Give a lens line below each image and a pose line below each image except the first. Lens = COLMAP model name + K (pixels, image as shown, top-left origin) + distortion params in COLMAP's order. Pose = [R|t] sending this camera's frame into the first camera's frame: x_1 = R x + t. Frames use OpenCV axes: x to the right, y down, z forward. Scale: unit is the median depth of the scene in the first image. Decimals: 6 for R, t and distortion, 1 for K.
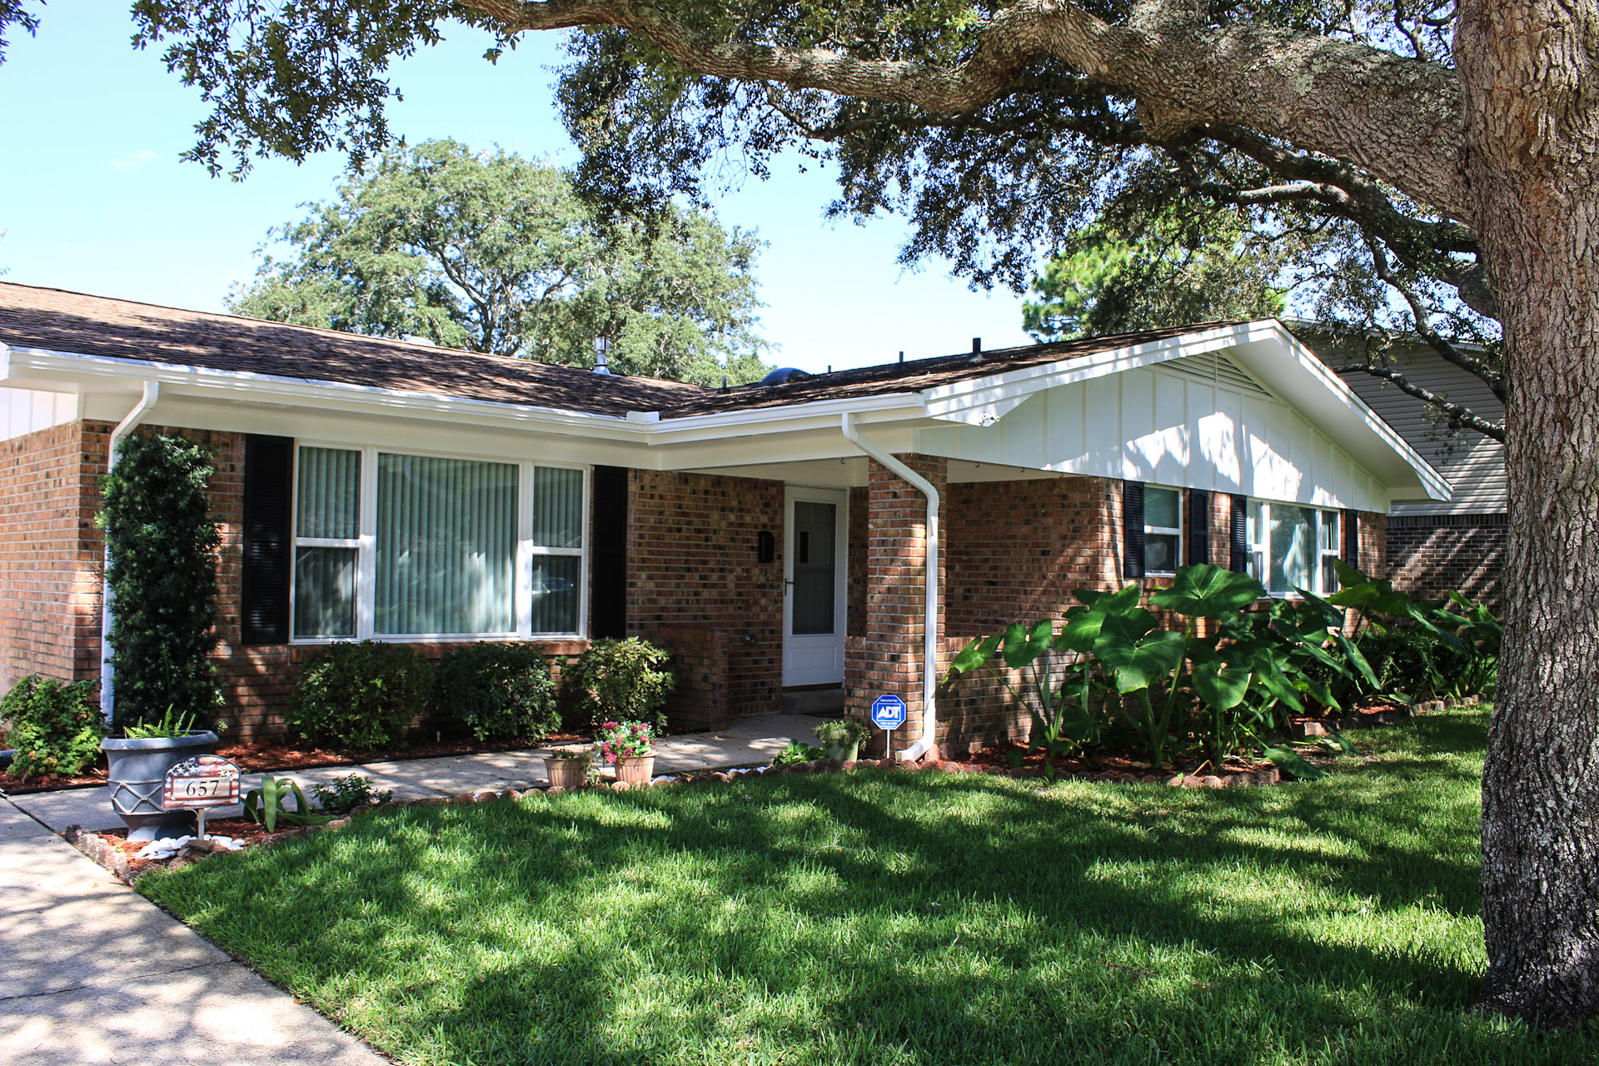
lens RADIAL K [[1317.1, 0, 793.0], [0, 1317.1, 535.0], [0, 0, 1]] dist [-0.155768, 0.132109]
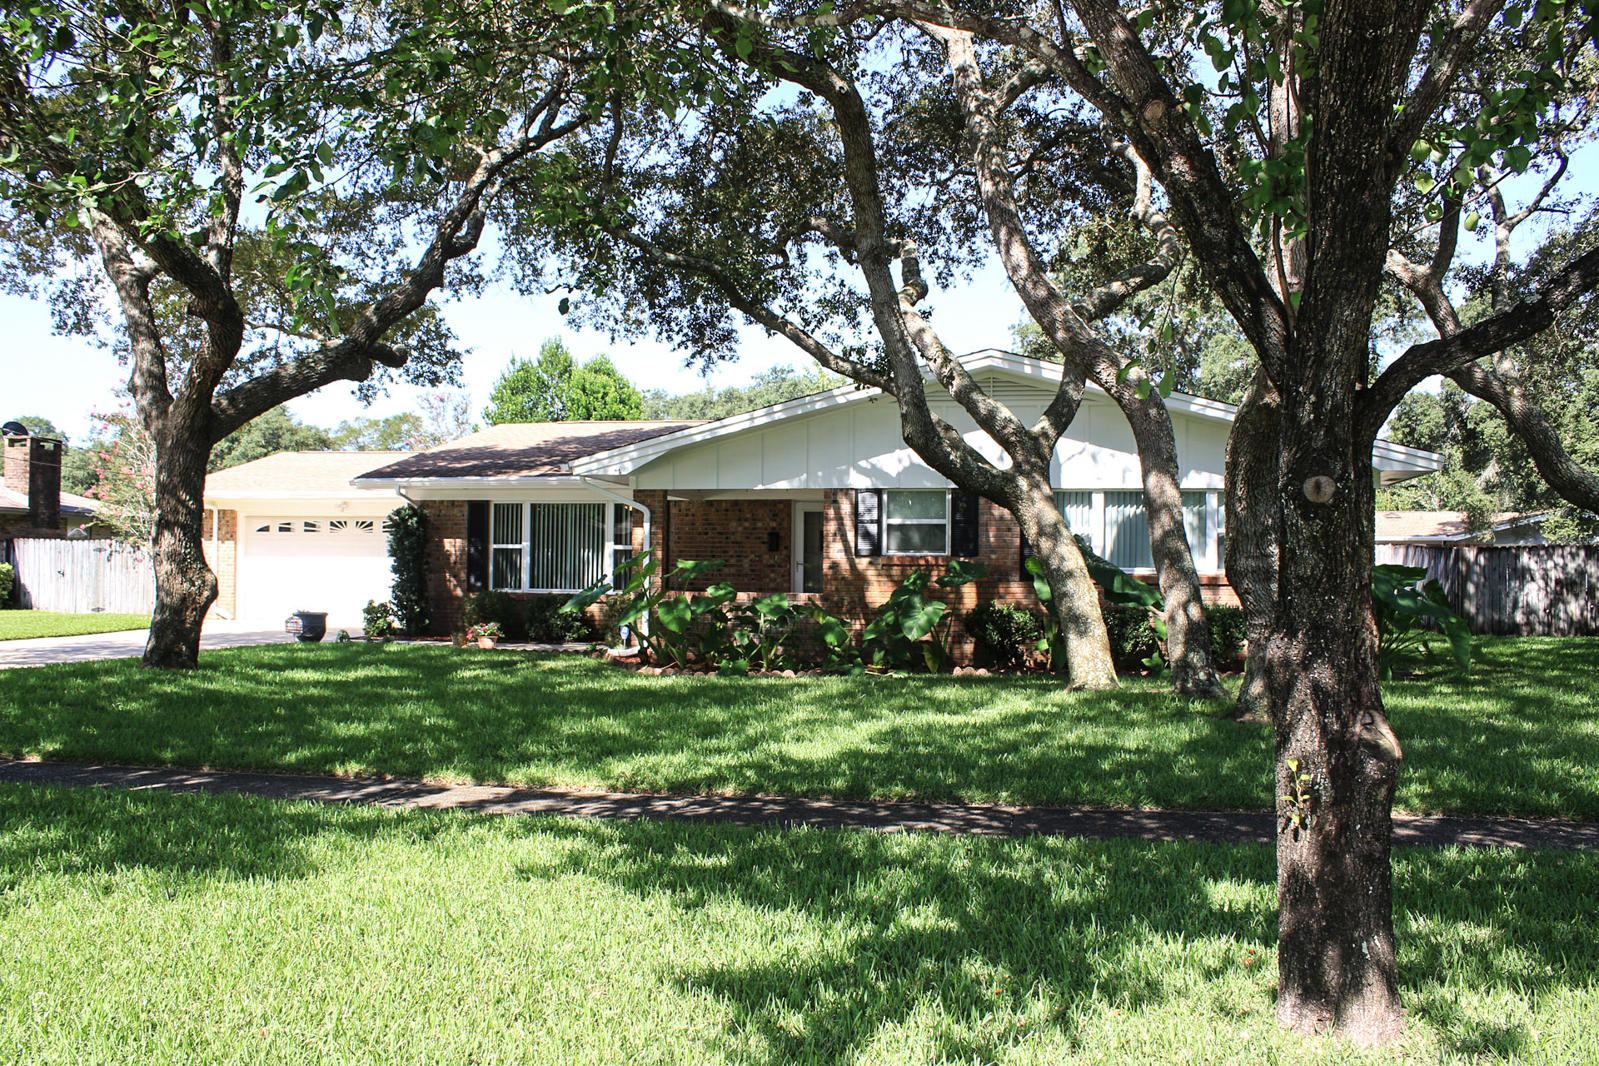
lens RADIAL K [[1317.1, 0, 752.9], [0, 1317.1, 535.6], [0, 0, 1]] dist [-0.155768, 0.132109]
pose [[0.541663, -0.033272, -0.839937, 1.559858], [0.027569, 0.999382, -0.021809, 0.042747], [0.840143, -0.011344, 0.542246, 0.125709]]
